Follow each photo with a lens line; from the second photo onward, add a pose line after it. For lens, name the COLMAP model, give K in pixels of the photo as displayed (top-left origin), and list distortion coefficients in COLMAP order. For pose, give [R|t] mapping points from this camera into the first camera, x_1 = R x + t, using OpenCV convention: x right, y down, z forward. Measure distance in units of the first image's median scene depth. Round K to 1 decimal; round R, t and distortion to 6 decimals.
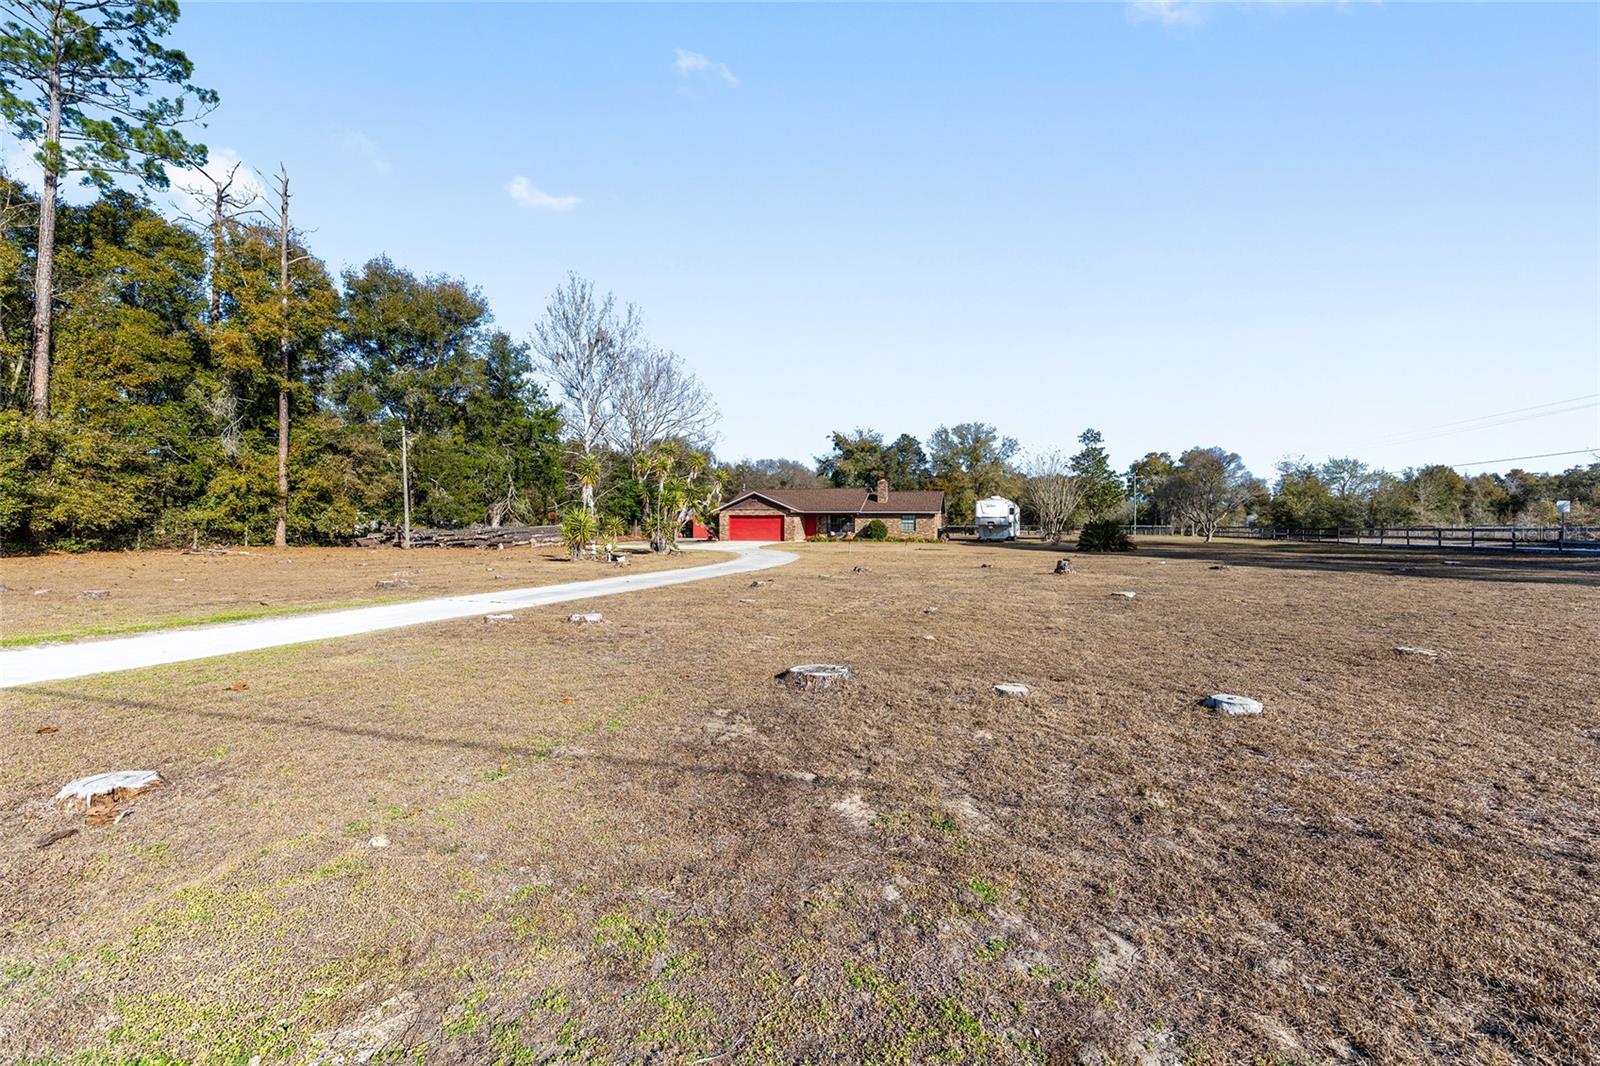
lens RADIAL K [[630.8, 0, 800.0], [0, 630.8, 533.0], [0, 0, 1]] dist [-0.001642, -0.000256]
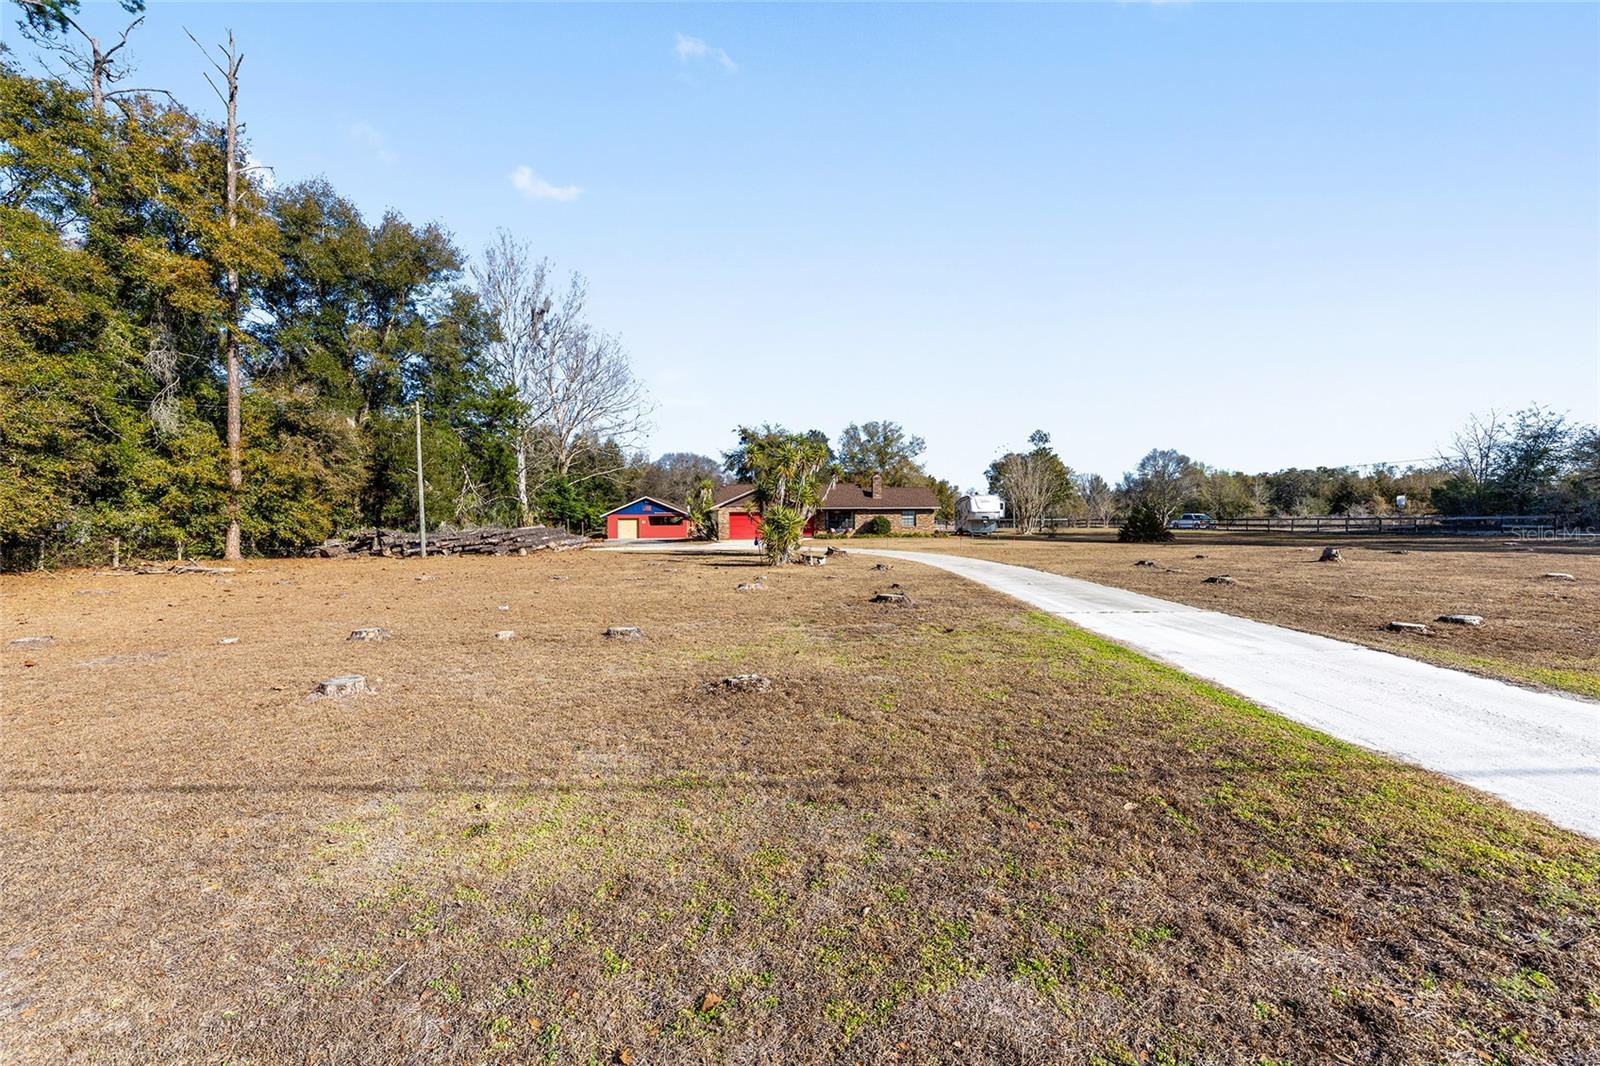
lens RADIAL K [[637.7, 0, 796.5], [0, 637.7, 531.0], [0, 0, 1]] dist [-0.001134, -0.000158]
pose [[0.958211, -0.016593, 0.285581, -0.307213], [0.016195, 0.999862, 0.003757, -0.002800], [-0.285604, 0.001025, 0.958347, 0.080953]]
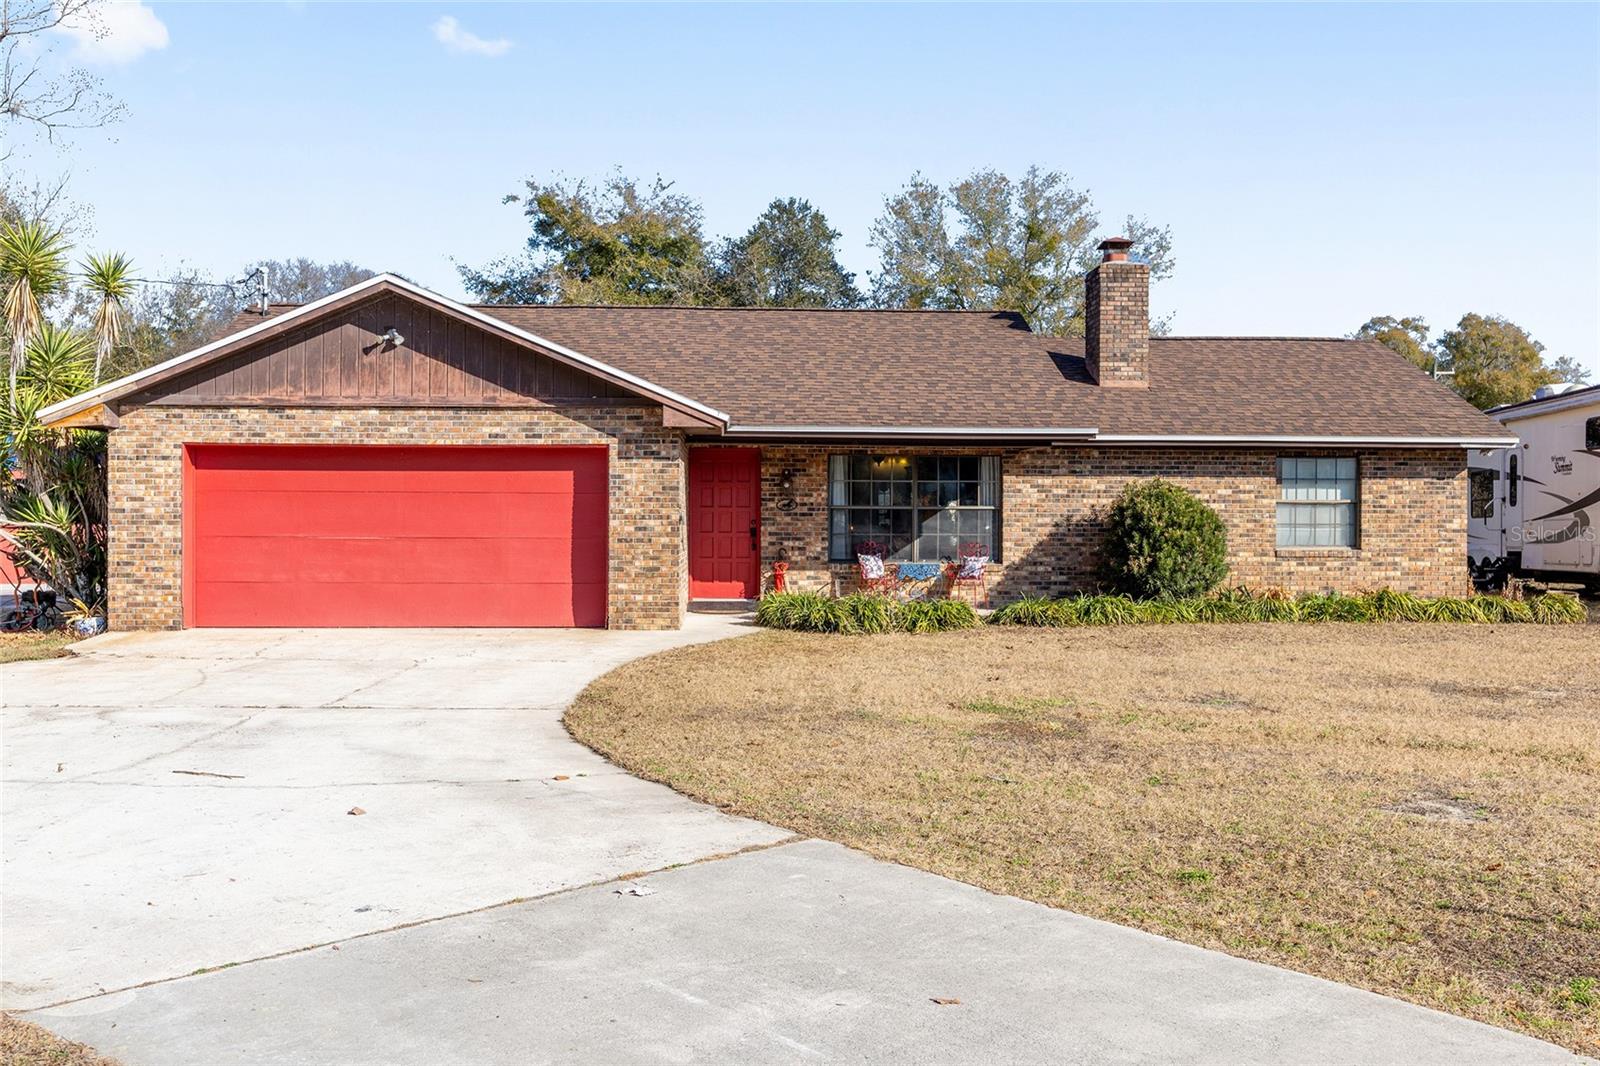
lens RADIAL K [[1499.0, 0, 800.0], [0, 1499.0, 533.0], [0, 0, 1]] dist [-0.004143, -0.000563]
pose [[0.948427, -0.003304, 0.316978, -0.095626], [0.003409, 0.999994, 0.000222, -0.008850], [-0.316977, 0.000870, 0.948433, 0.696629]]
